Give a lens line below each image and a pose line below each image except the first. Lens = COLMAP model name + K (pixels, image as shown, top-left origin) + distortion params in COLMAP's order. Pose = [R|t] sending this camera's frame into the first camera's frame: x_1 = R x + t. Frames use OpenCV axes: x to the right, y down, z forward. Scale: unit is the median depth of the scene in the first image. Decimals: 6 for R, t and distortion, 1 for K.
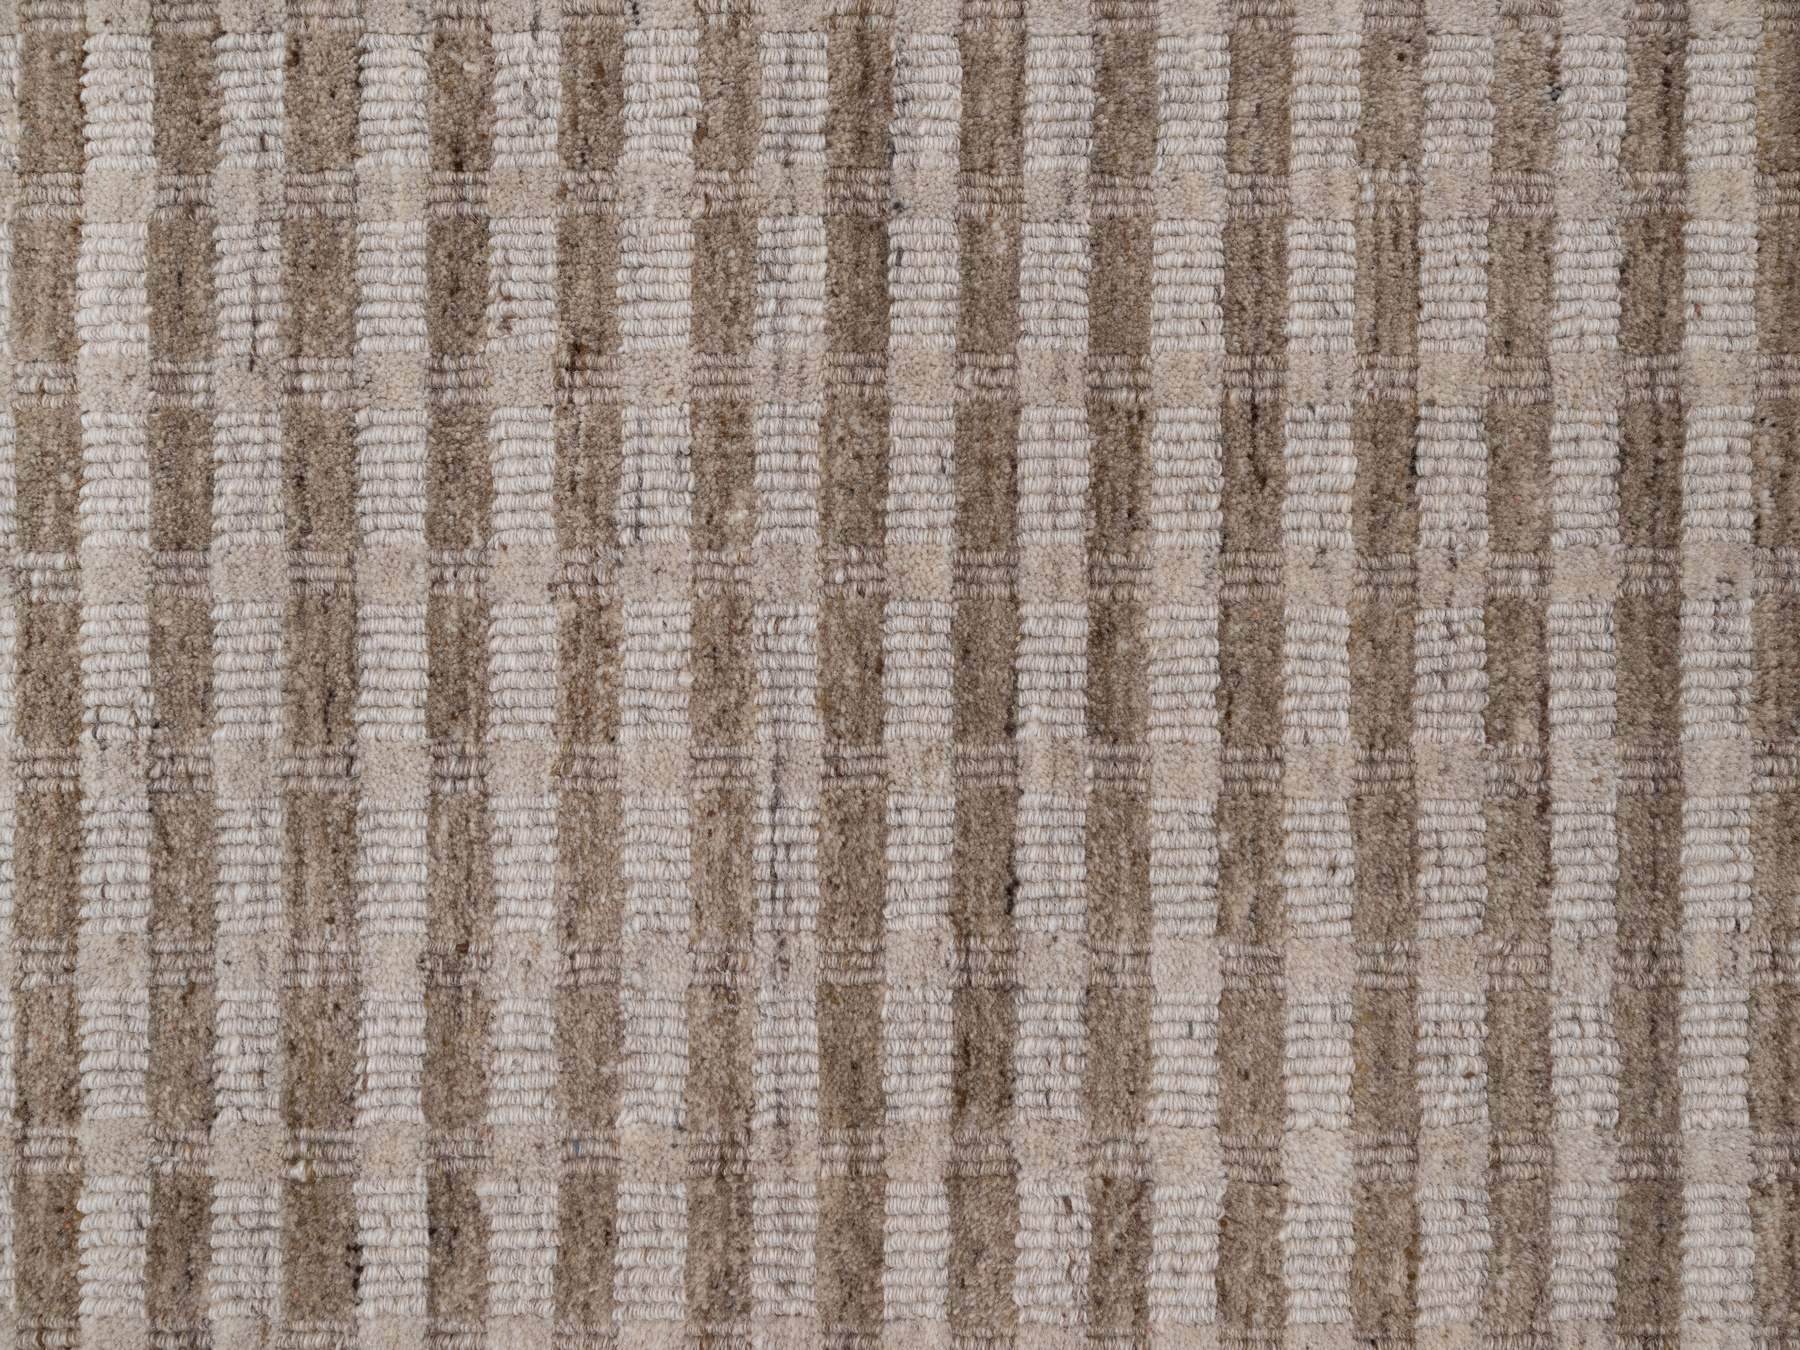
lens RADIAL K [[1553.6, 0, 901.5], [0, 1553.6, 675.0], [0, 0, 1]] dist [0.006581, 0.003641]
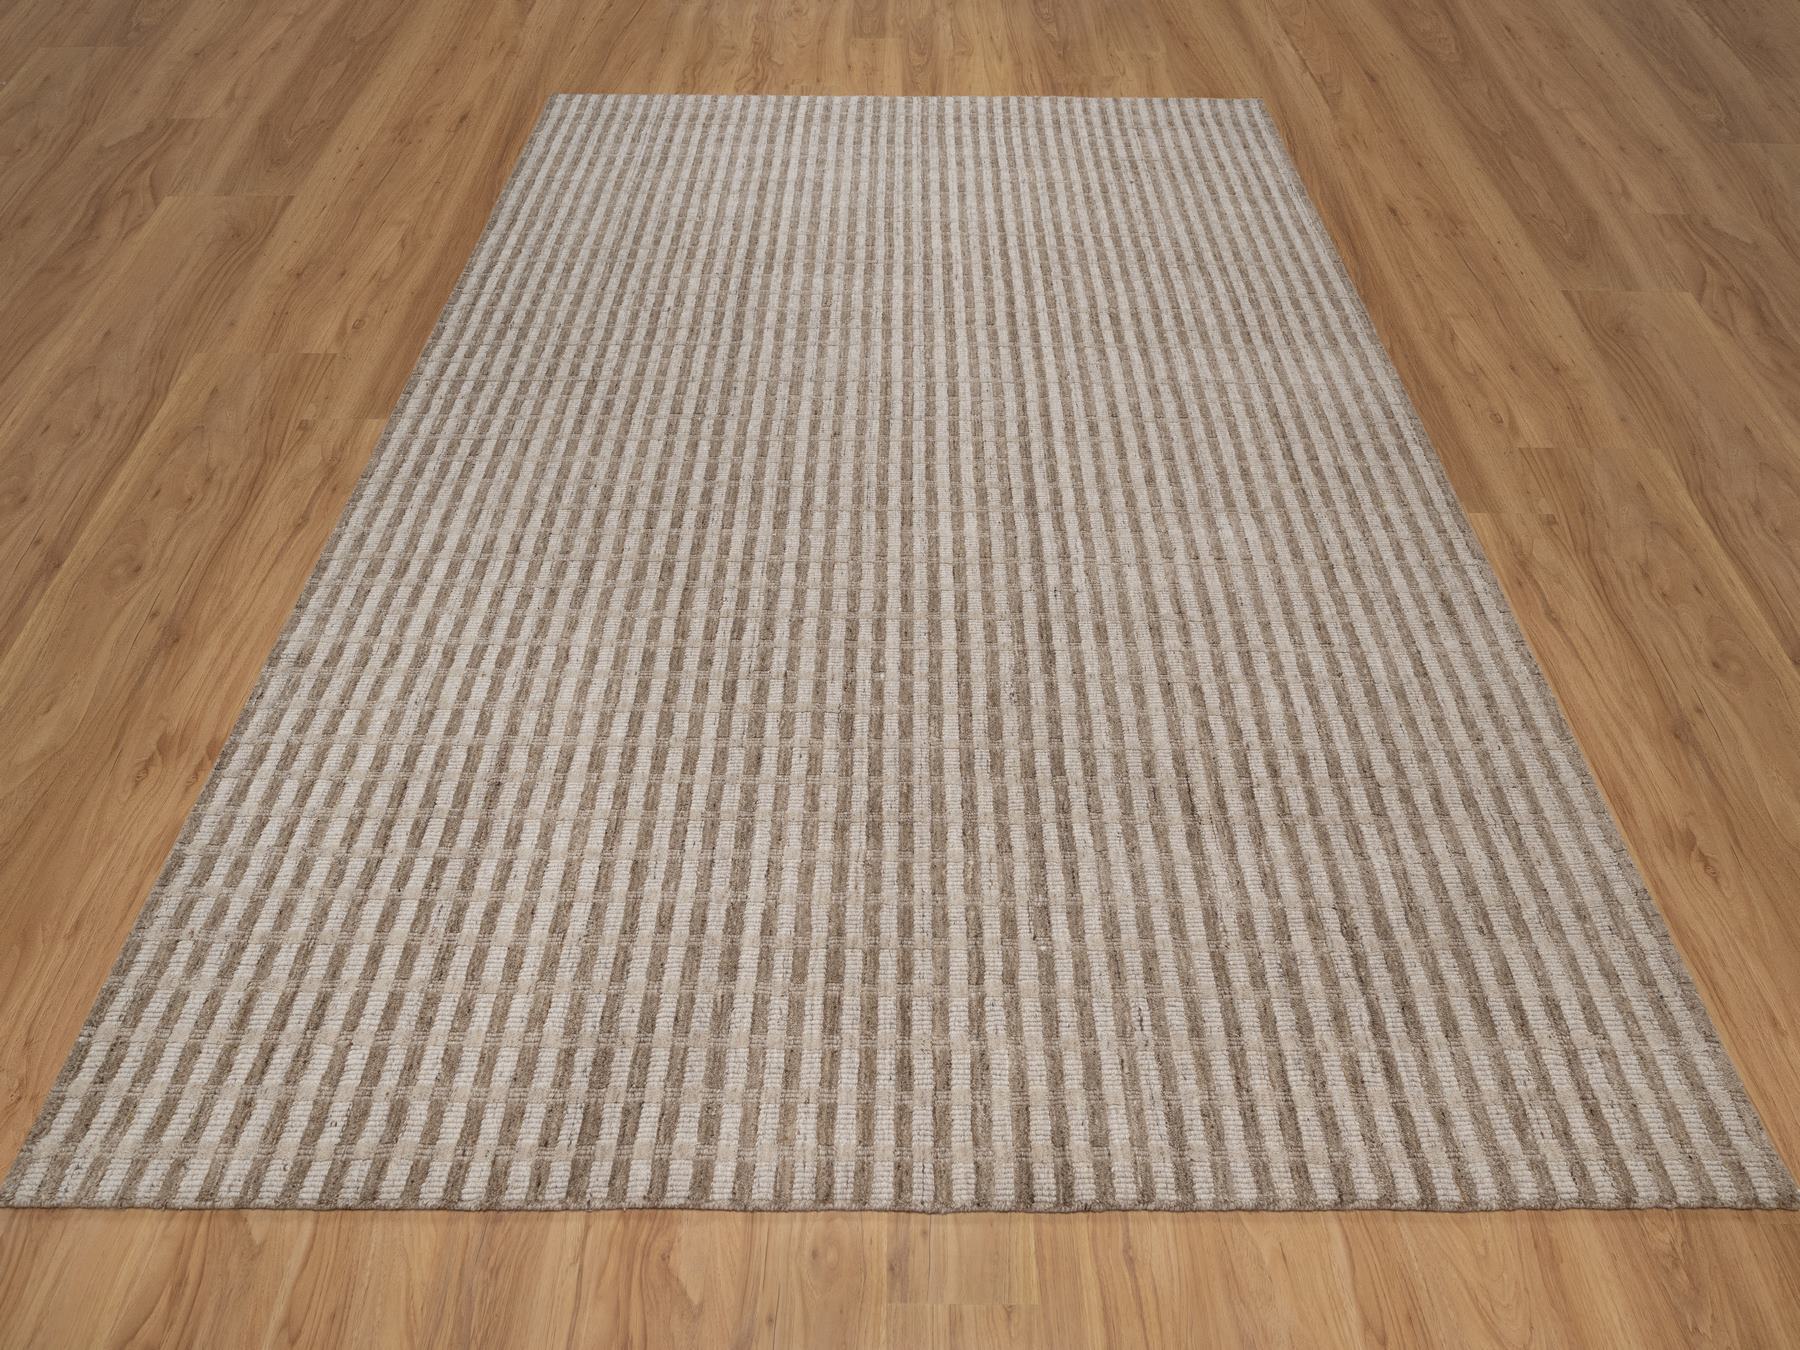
lens RADIAL K [[1052.7, 0, 900.1], [0, 1052.7, 675.5], [0, 0, 1]] dist [-0.001670, -0.000229]
pose [[0.999963, 0.006767, 0.005270, 0.015136], [-0.001858, 0.770736, -0.637151, 2.913928], [-0.008373, 0.637118, 0.770721, -1.401627]]
